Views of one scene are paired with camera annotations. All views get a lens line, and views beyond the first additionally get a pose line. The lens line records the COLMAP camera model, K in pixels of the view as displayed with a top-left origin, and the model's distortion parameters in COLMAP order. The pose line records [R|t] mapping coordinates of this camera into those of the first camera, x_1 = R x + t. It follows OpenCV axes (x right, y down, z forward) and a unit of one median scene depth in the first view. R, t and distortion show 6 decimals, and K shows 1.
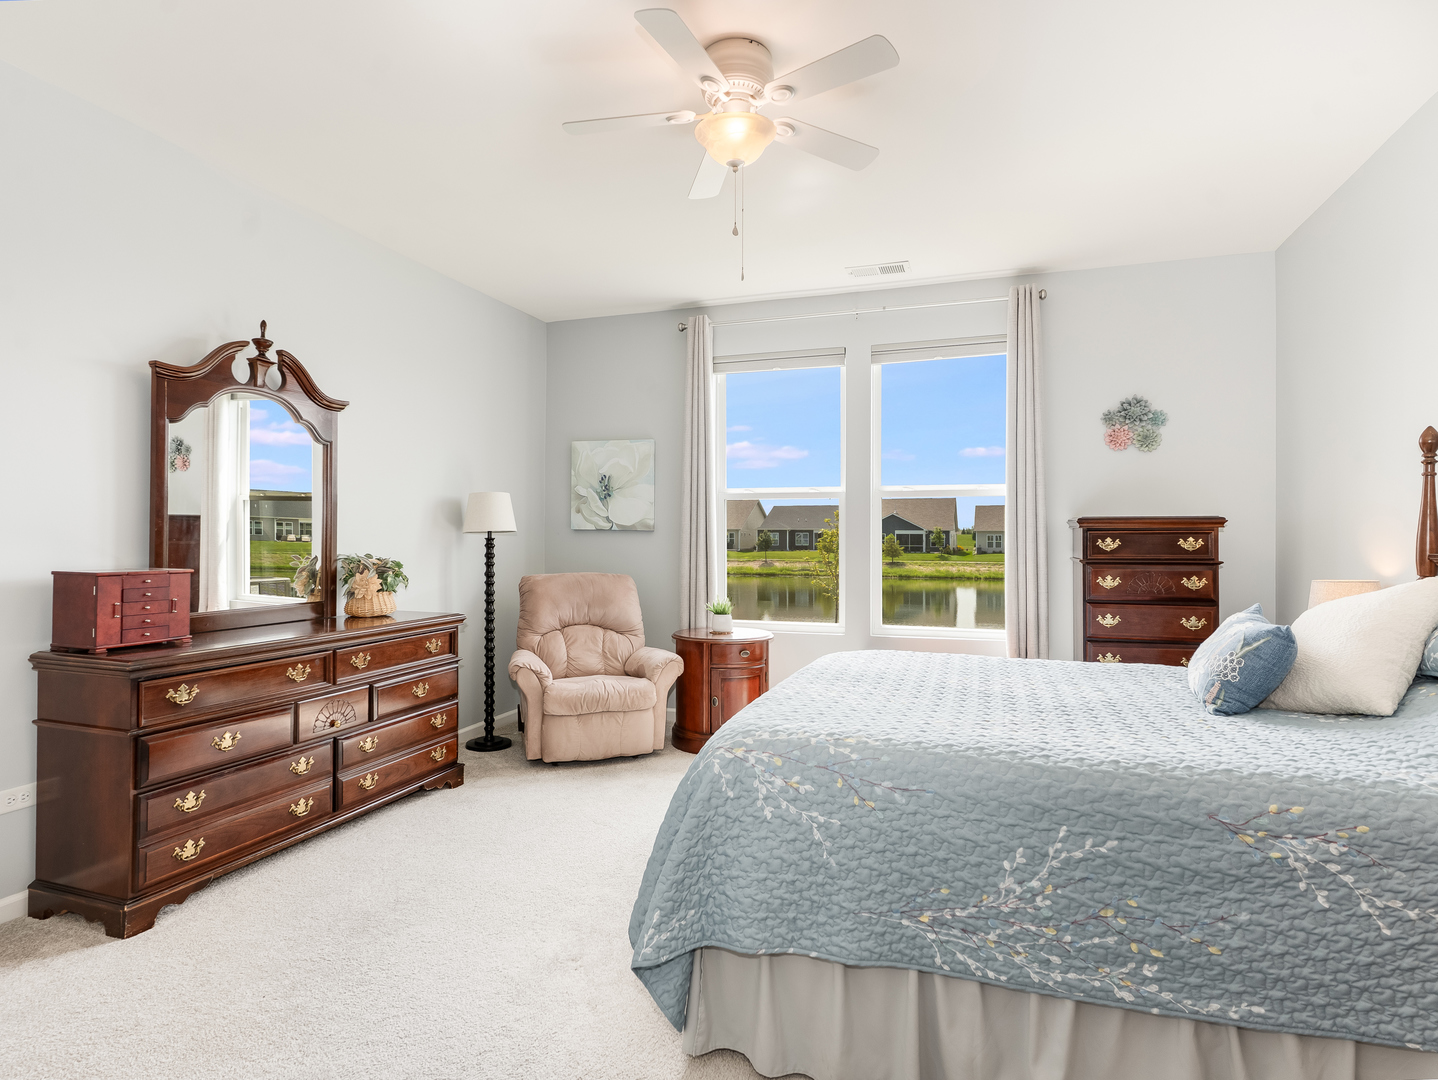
lens RADIAL K [[777.5, 0, 687.8], [0, 777.5, 535.1], [0, 0, 1]] dist [-0.002031, 0.006167]
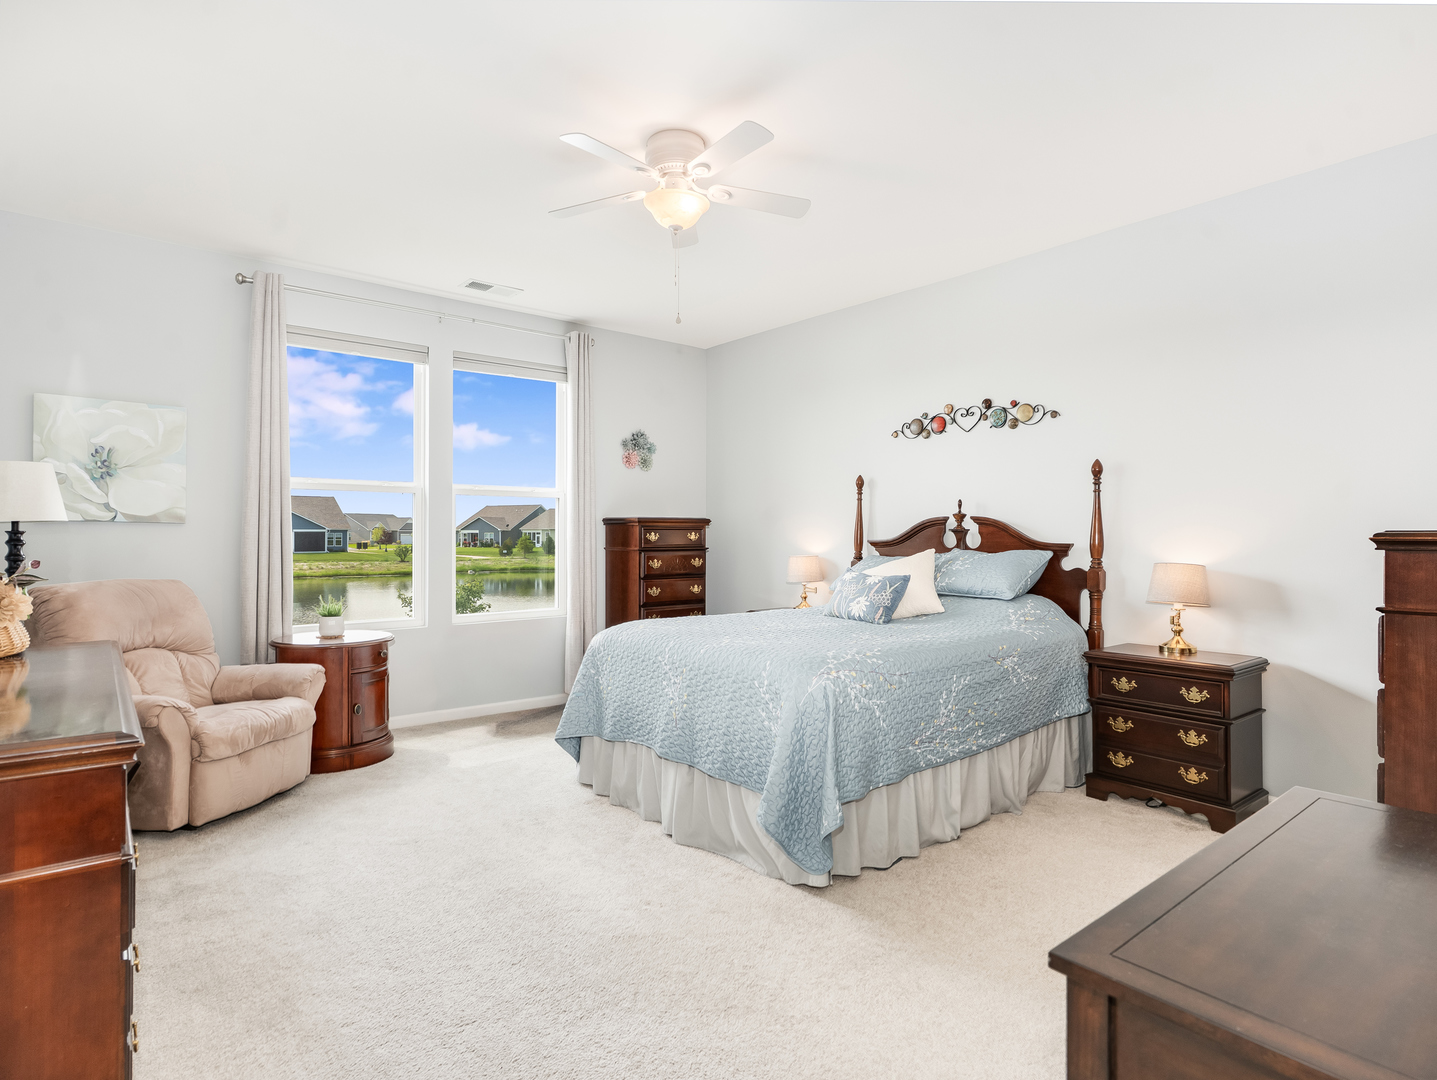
lens RADIAL K [[777.0, 0, 694.3], [0, 777.0, 536.7], [0, 0, 1]] dist [-0.002031, 0.006167]
pose [[0.533944, -0.002692, 0.845516, -0.543798], [-0.002101, 0.999988, 0.004511, 0.004367], [-0.845518, -0.004184, 0.533931, 0.175599]]
